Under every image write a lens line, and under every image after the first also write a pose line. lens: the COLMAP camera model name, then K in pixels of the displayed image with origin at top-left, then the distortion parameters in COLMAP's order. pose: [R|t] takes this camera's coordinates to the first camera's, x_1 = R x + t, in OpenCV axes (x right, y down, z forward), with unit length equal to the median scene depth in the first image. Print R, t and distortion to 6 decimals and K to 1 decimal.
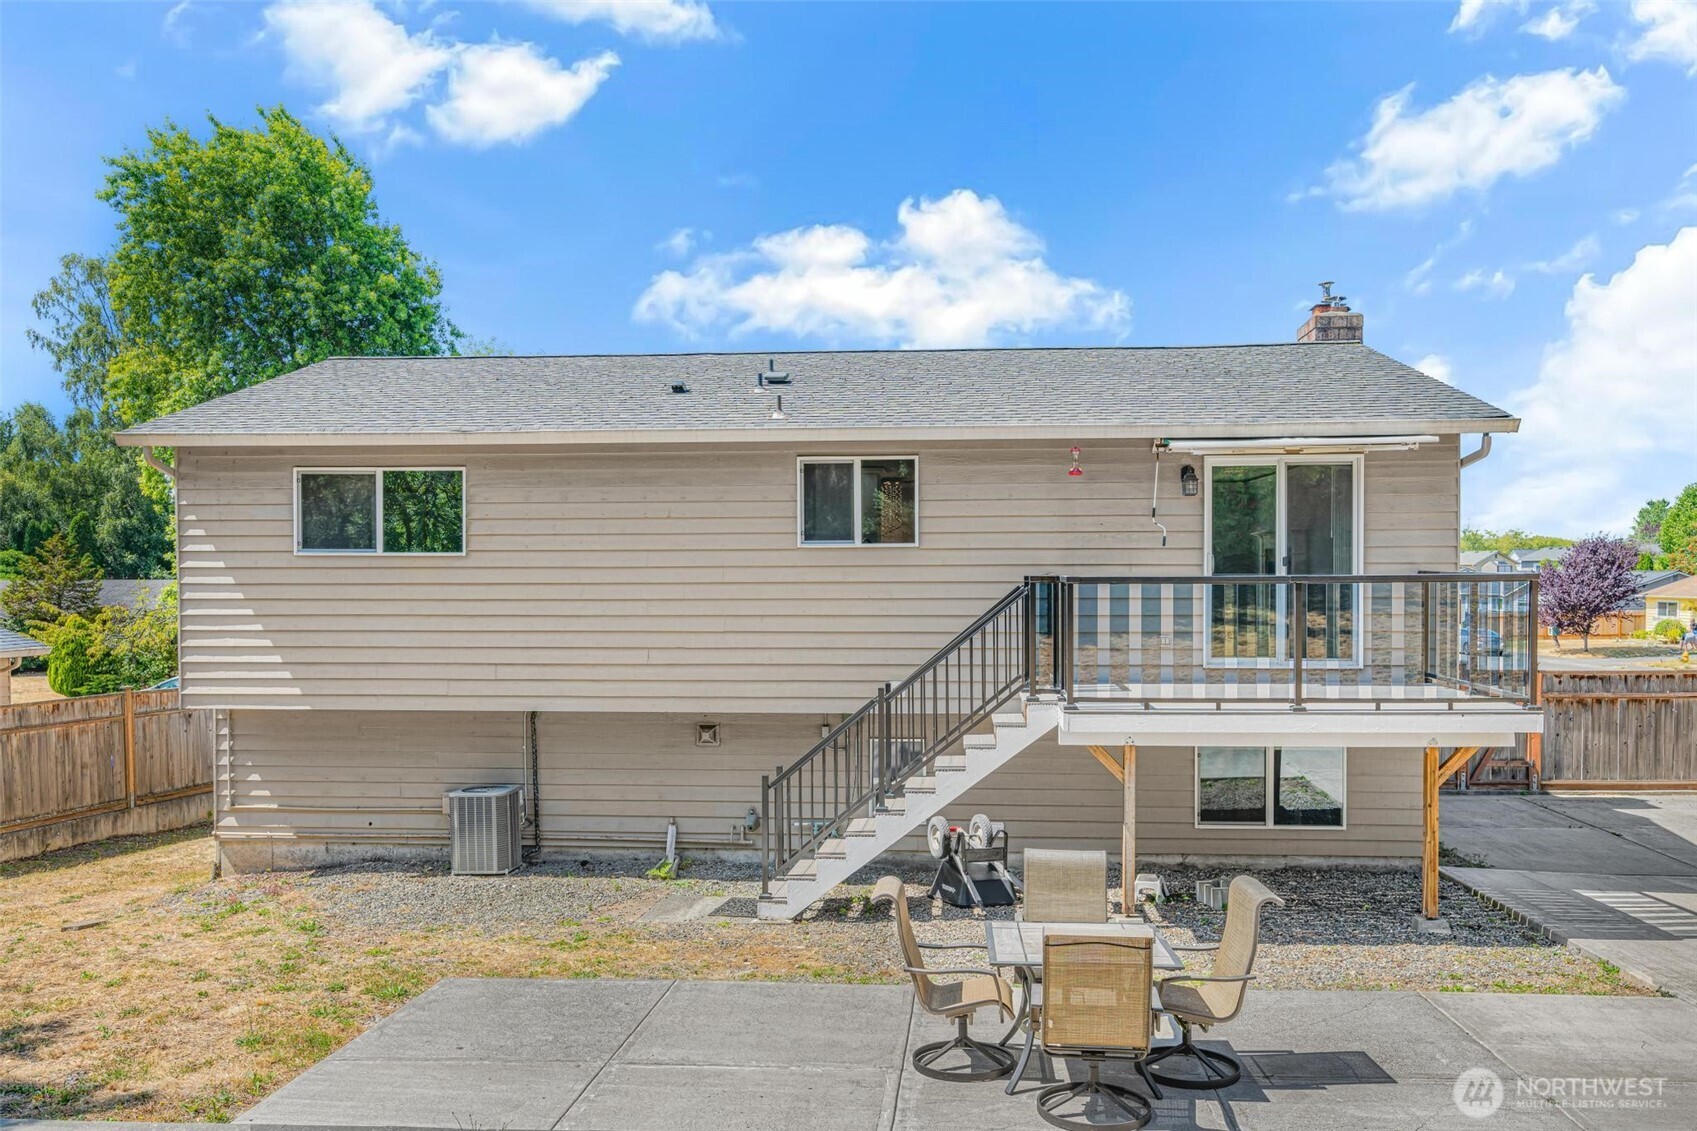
lens RADIAL K [[1226.8, 0, 859.4], [0, 1226.8, 606.4], [0, 0, 1]] dist [-0.000228, 0.002014]
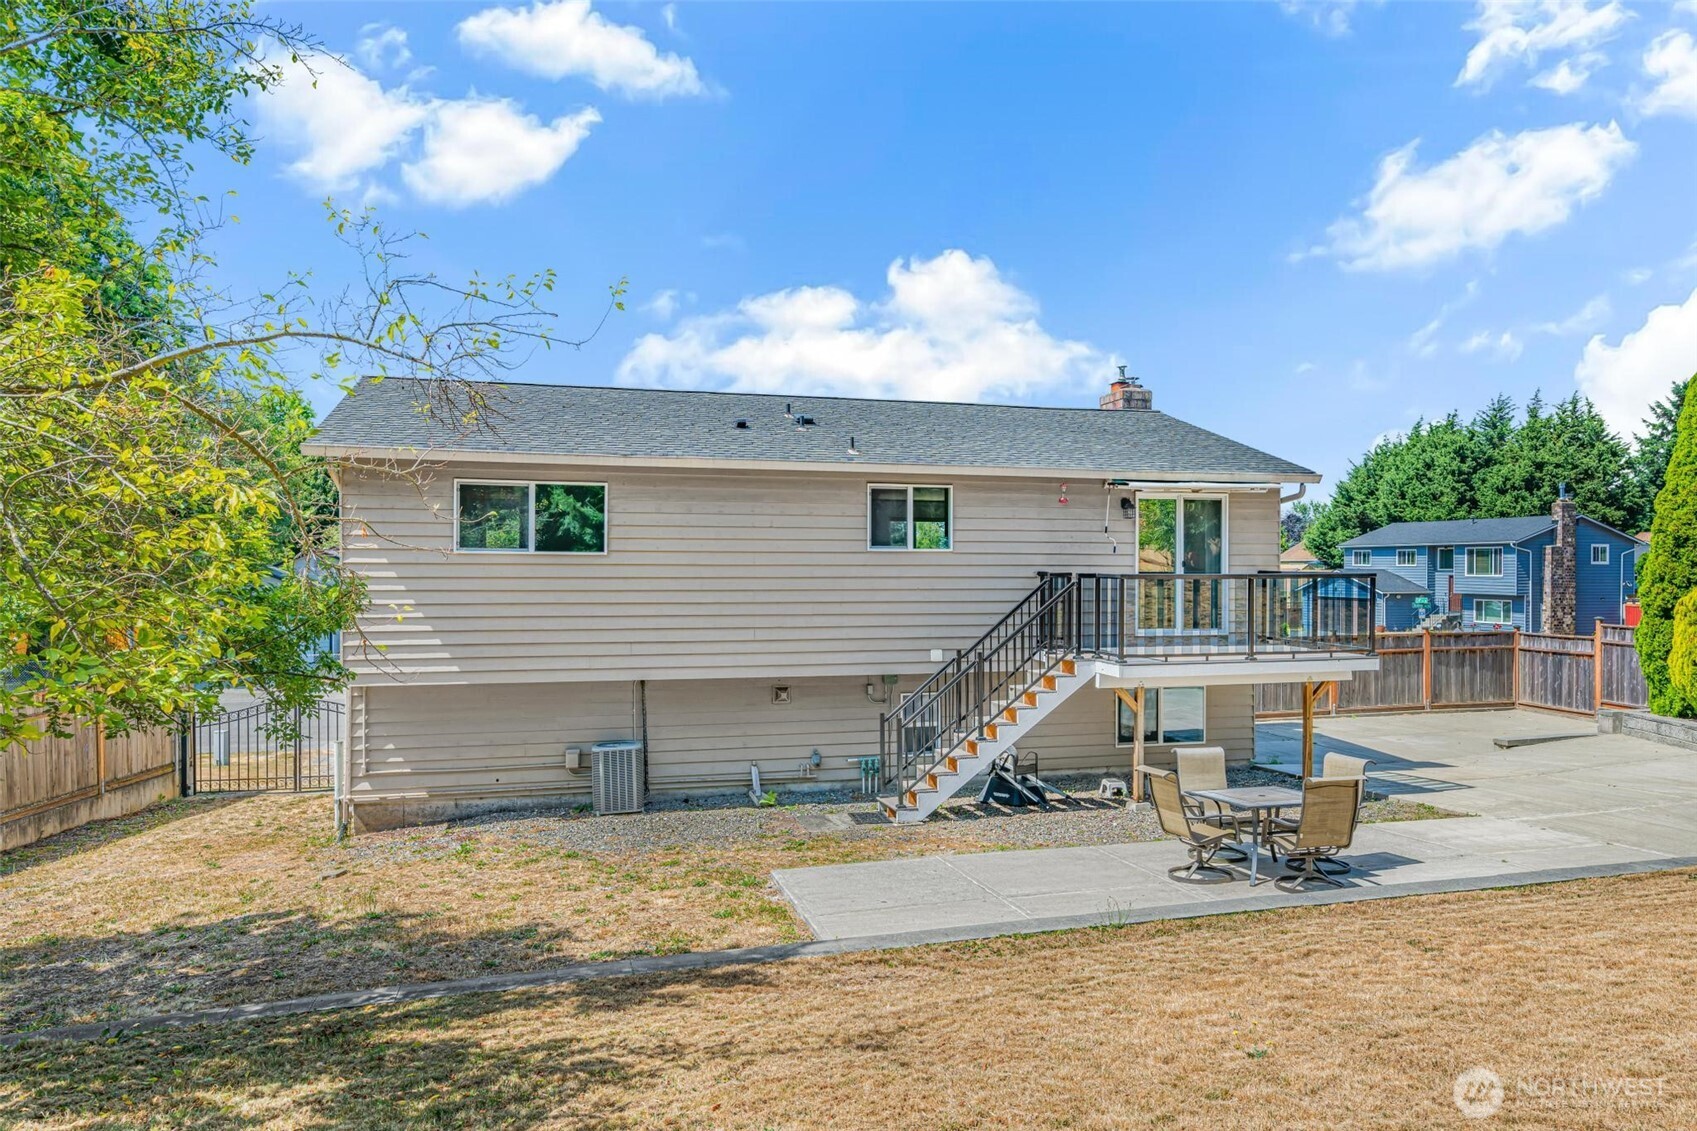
lens RADIAL K [[1144.9, 0, 821.5], [0, 1144.9, 575.4], [0, 0, 1]] dist [0.007670, -0.001252]
pose [[0.941942, 0.002327, 0.335767, -0.502781], [0.002653, 0.999893, -0.014375, -0.003530], [-0.335765, 0.014431, 0.941835, -0.153688]]
